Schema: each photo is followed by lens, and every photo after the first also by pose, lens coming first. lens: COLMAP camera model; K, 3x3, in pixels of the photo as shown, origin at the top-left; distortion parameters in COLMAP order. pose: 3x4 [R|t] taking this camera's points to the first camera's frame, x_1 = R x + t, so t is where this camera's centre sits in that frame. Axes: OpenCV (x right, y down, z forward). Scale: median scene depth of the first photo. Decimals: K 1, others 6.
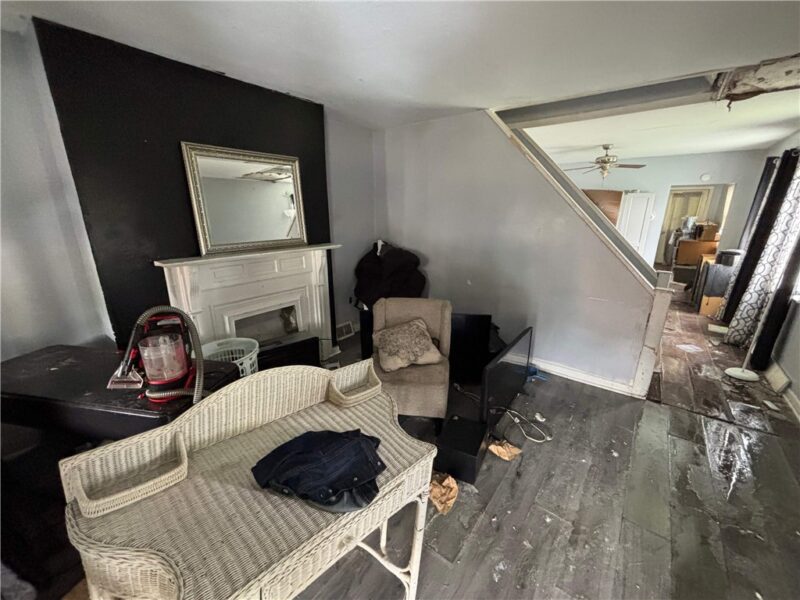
lens RADIAL K [[323.1, 0, 400.0], [0, 323.1, 300.0], [0, 0, 1]] dist [0.027769, -0.008920]
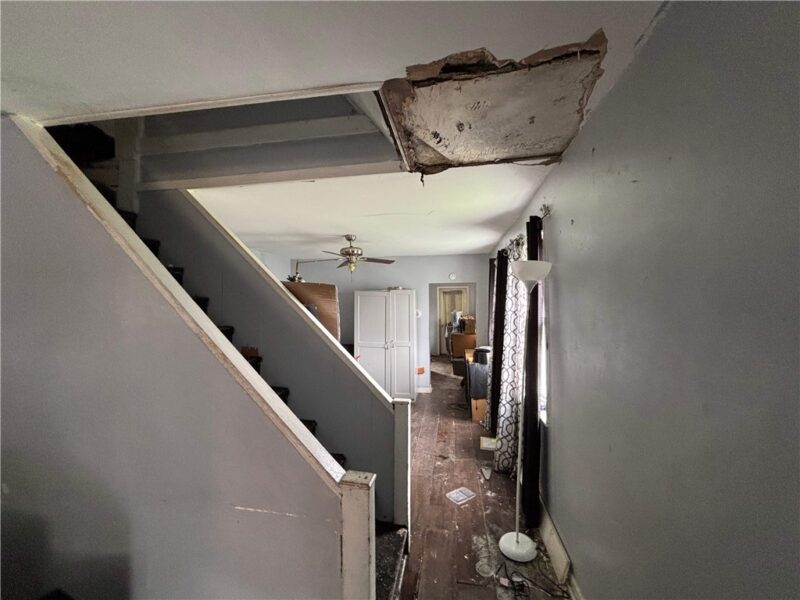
lens RADIAL K [[323.2, 0, 400.0], [0, 323.2, 300.0], [0, 0, 1]] dist [-0.001359, -0.000157]
pose [[0.880041, -0.008300, 0.474825, 0.359066], [0.143168, 0.957966, -0.248604, -0.086248], [-0.452803, 0.286761, 0.844238, 0.284403]]
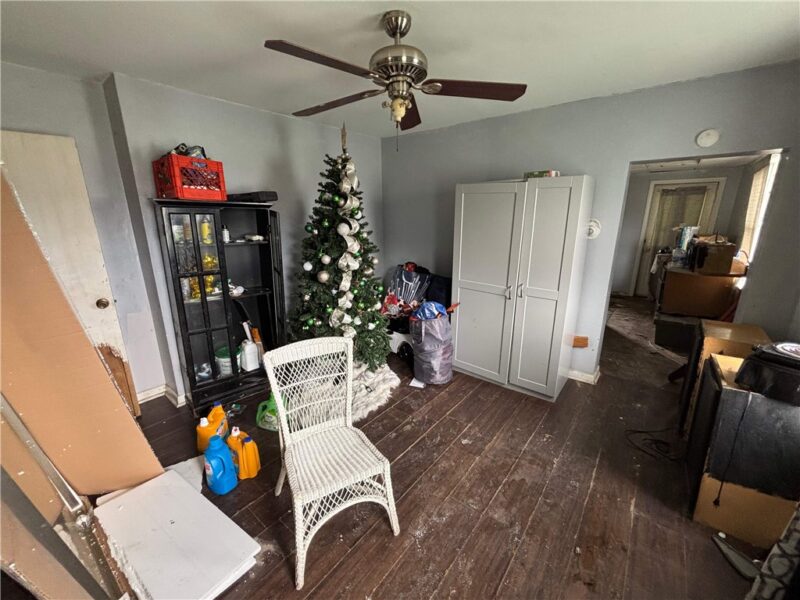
lens RADIAL K [[332.8, 0, 400.0], [0, 332.8, 300.0], [0, 0, 1]] dist [-0.027272, 0.023590]
pose [[0.999881, 0.001391, -0.015387, 0.666425], [-0.001647, 0.999860, -0.016641, -0.197022], [0.015362, 0.016664, 0.999743, 0.704434]]
